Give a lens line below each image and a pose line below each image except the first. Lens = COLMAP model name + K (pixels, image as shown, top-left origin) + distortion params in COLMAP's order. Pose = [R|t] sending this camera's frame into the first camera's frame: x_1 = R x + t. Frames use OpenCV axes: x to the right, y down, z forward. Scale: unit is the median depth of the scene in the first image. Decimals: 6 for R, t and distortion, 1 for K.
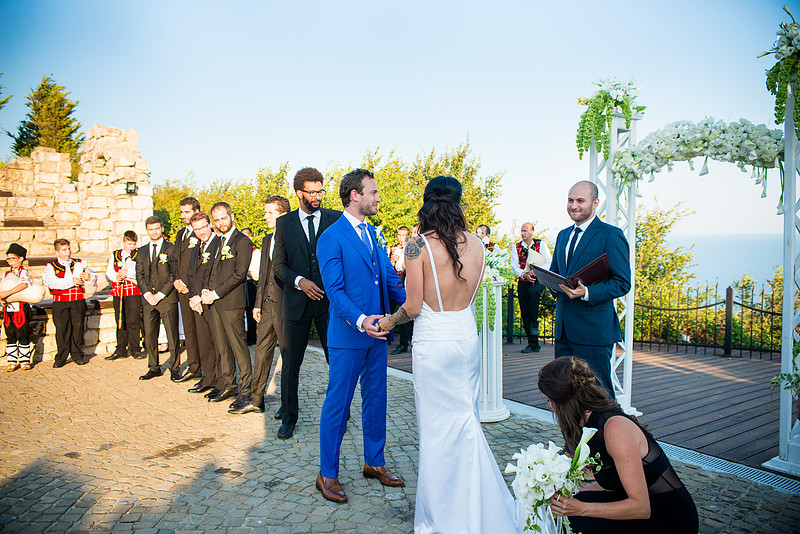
lens RADIAL K [[636.3, 0, 396.2], [0, 636.3, 264.4], [0, 0, 1]] dist [-0.059565, 0.018634]
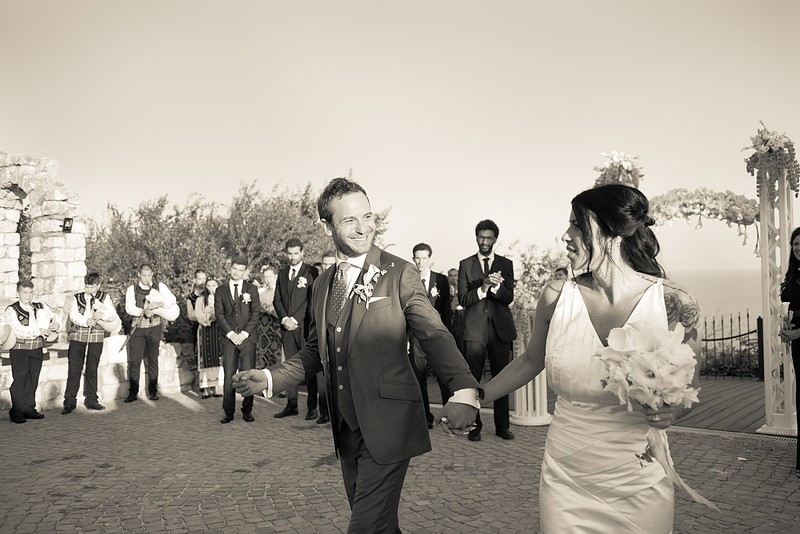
lens RADIAL K [[776.5, 0, 402.5], [0, 776.5, 268.9], [0, 0, 1]] dist [-0.018020, 0.000000]
pose [[0.949888, -0.002896, 0.312578, -0.628903], [0.021157, 0.998260, -0.055044, 0.024909], [-0.311875, 0.058898, 0.948296, -0.389332]]
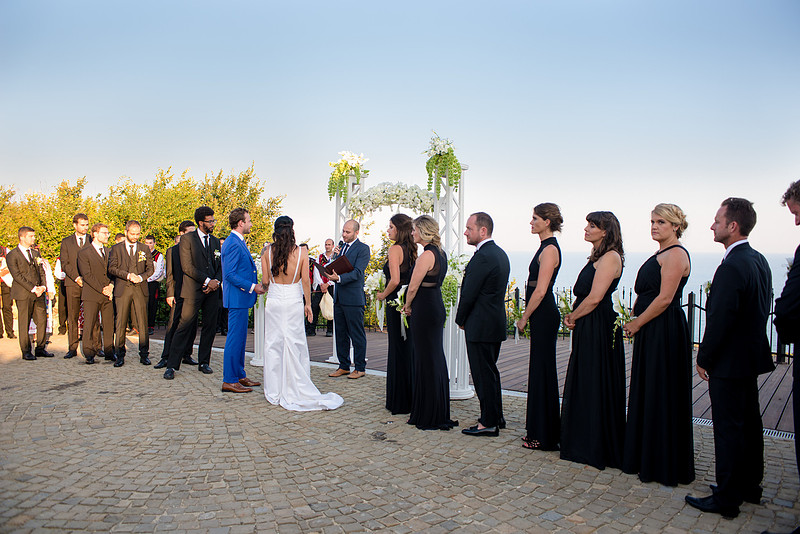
lens RADIAL K [[636.3, 0, 398.7], [0, 636.3, 273.8], [0, 0, 1]] dist [-0.059565, 0.018634]
pose [[0.939919, 0.008525, 0.341292, -0.102209], [-0.005977, 0.999946, -0.008517, 0.034634], [-0.341346, 0.005966, 0.939919, -0.625940]]
